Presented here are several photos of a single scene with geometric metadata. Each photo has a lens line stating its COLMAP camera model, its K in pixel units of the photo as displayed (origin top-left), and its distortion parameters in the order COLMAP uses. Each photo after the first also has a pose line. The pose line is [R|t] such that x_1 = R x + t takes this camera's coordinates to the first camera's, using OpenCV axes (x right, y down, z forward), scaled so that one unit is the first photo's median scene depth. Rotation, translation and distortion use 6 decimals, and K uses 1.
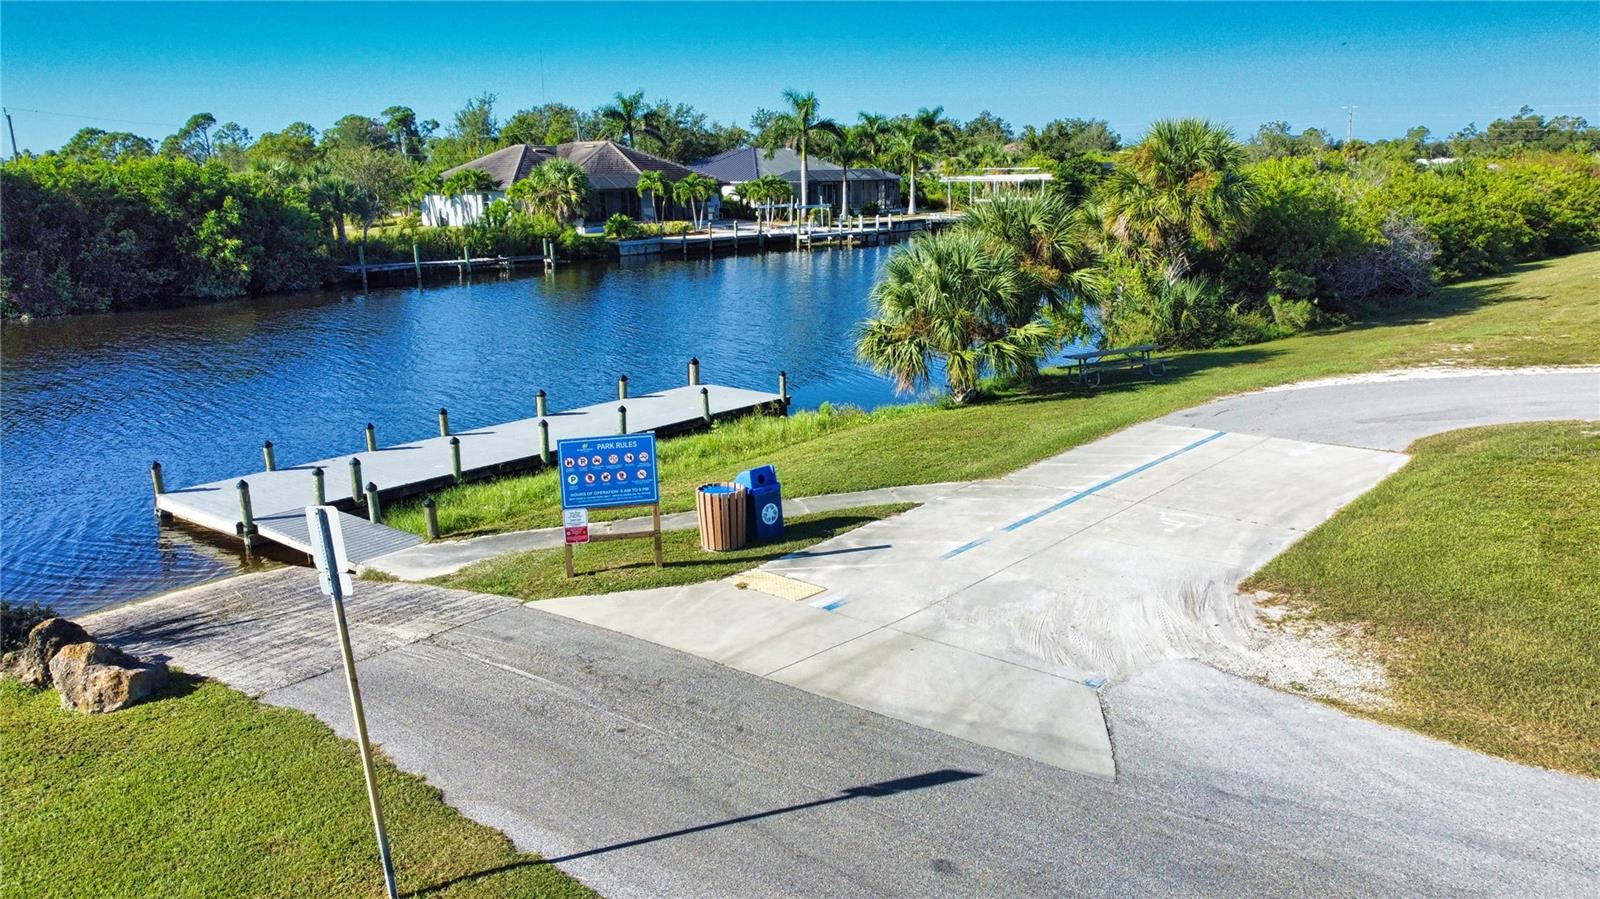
lens RADIAL K [[1206.5, 0, 799.2], [0, 1206.5, 446.0], [0, 0, 1]] dist [0.005962, -0.013237]
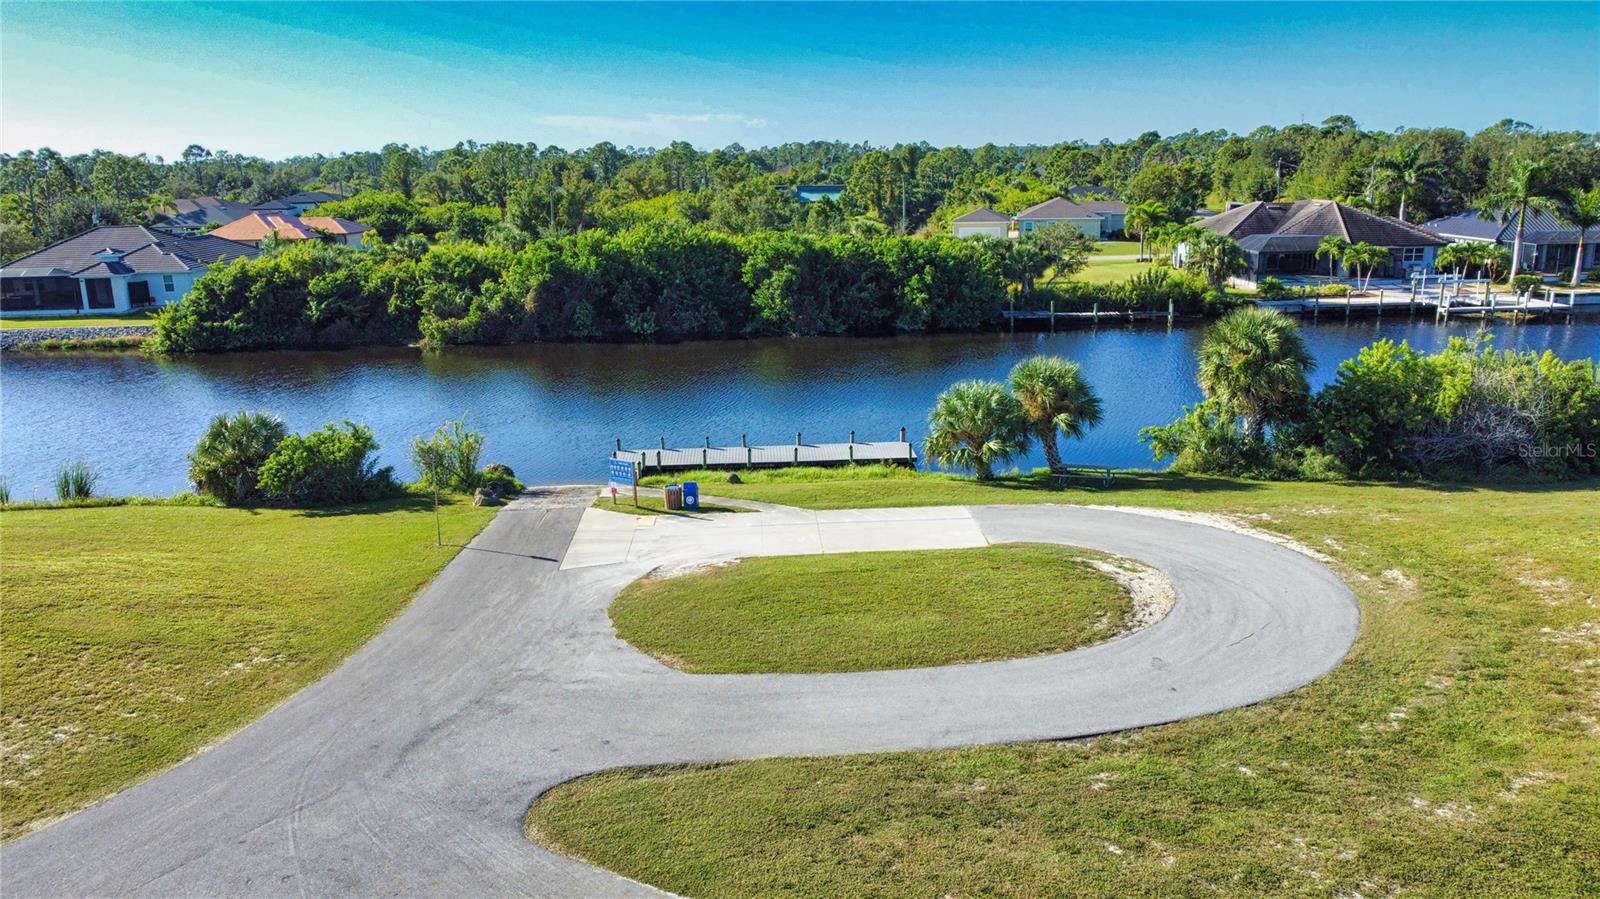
lens RADIAL K [[1206.5, 0, 807.6], [0, 1206.5, 440.9], [0, 0, 1]] dist [0.005962, -0.013237]
pose [[0.686412, 0.170599, -0.706919, 0.755943], [-0.154605, 0.984105, 0.087371, -0.129470], [0.710589, 0.049321, 0.701877, -0.258210]]
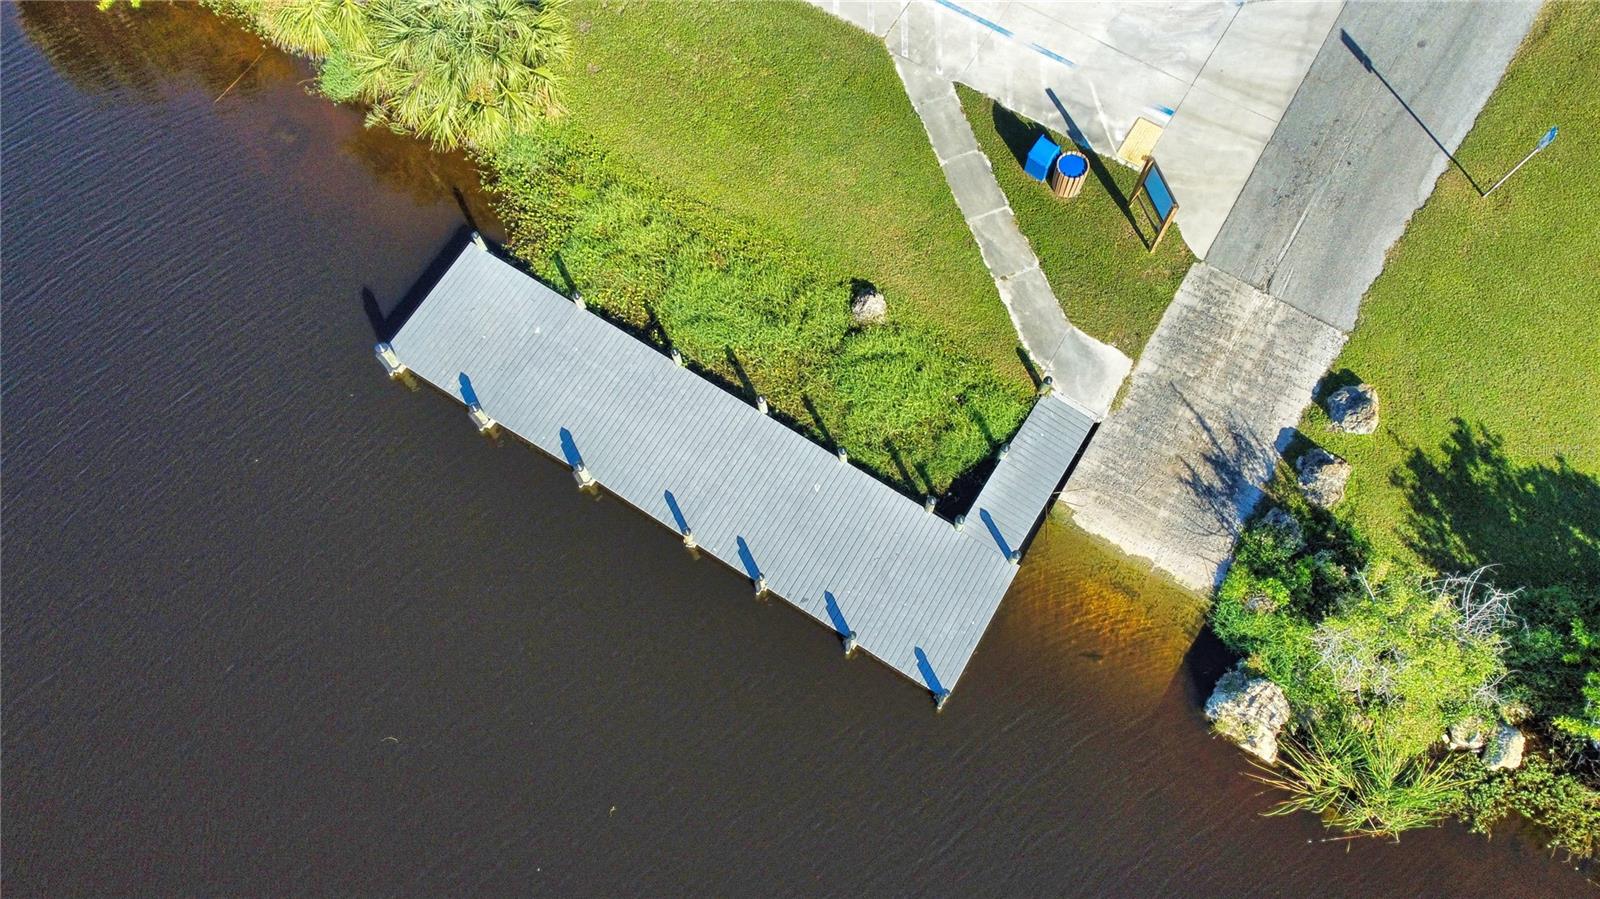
lens RADIAL K [[1206.5, 0, 813.2], [0, 1206.5, 451.8], [0, 0, 1]] dist [0.005962, -0.013237]
pose [[-0.148987, -0.926090, 0.346643, -0.321807], [0.241436, 0.305877, 0.920949, -0.488244], [-0.958912, 0.220902, 0.178020, 0.412690]]
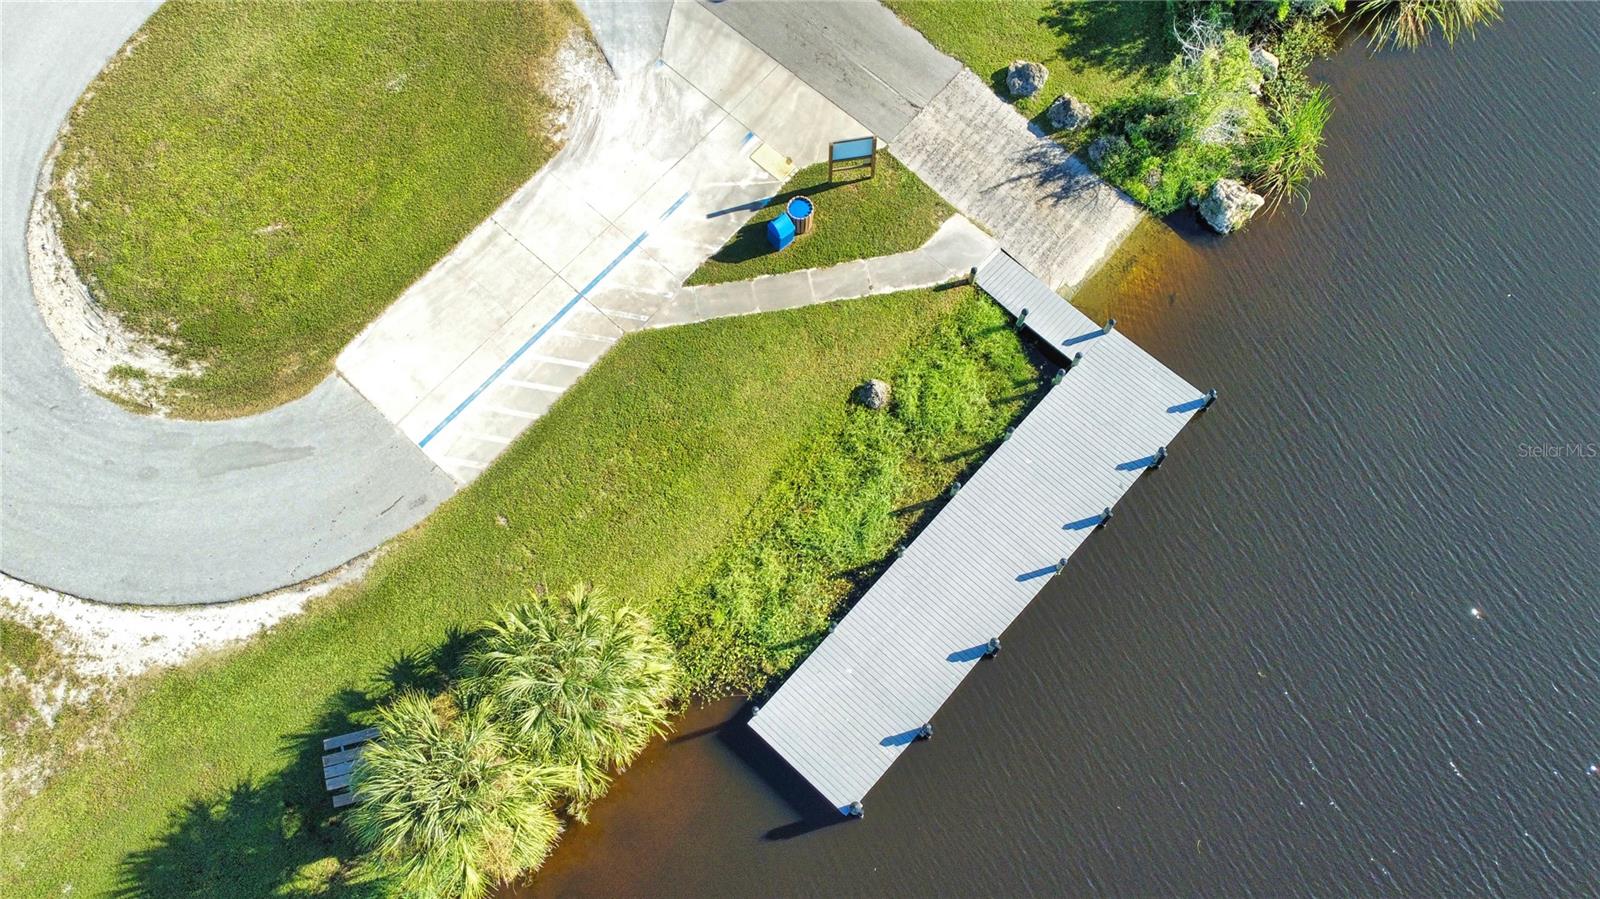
lens RADIAL K [[1206.5, 0, 795.5], [0, 1206.5, 458.4], [0, 0, 1]] dist [0.005962, -0.013237]
pose [[-0.998936, -0.016984, 0.042887, -0.052961], [0.040972, 0.100397, 0.994104, -0.649710], [-0.021190, 0.994803, -0.099594, 0.576349]]
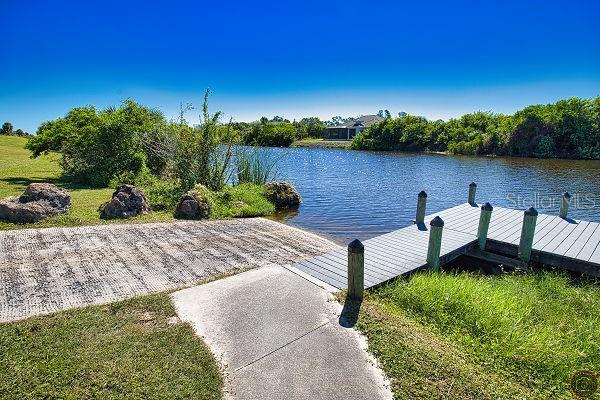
lens RADIAL K [[302.3, 0, 303.2], [0, 302.3, 204.1], [0, 0, 1]] dist [-0.019310, 0.000651]
pose [[-0.167912, 0.225600, -0.959641, -0.055015], [-0.223754, 0.939333, 0.259977, -0.005858], [0.960073, 0.258377, -0.107246, 0.394322]]
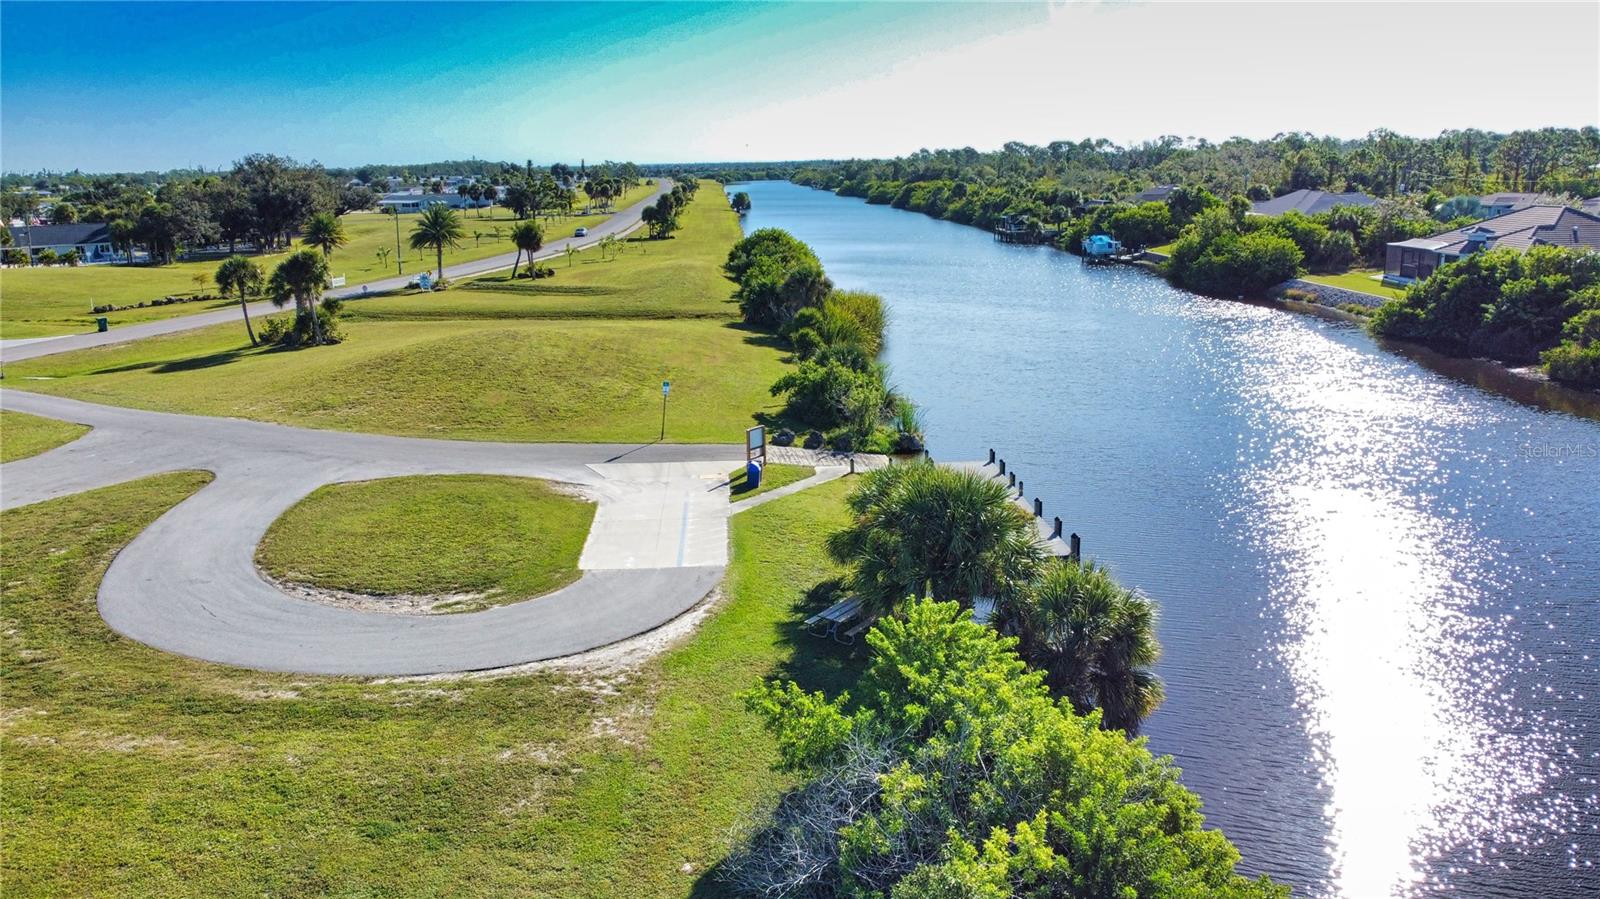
lens RADIAL K [[1206.5, 0, 804.7], [0, 1206.5, 458.3], [0, 0, 1]] dist [0.005962, -0.013237]
pose [[-0.713507, 0.198969, -0.671803, 0.694817], [-0.125334, 0.907120, 0.401777, -0.445408], [0.689347, 0.370871, -0.622299, 1.094477]]
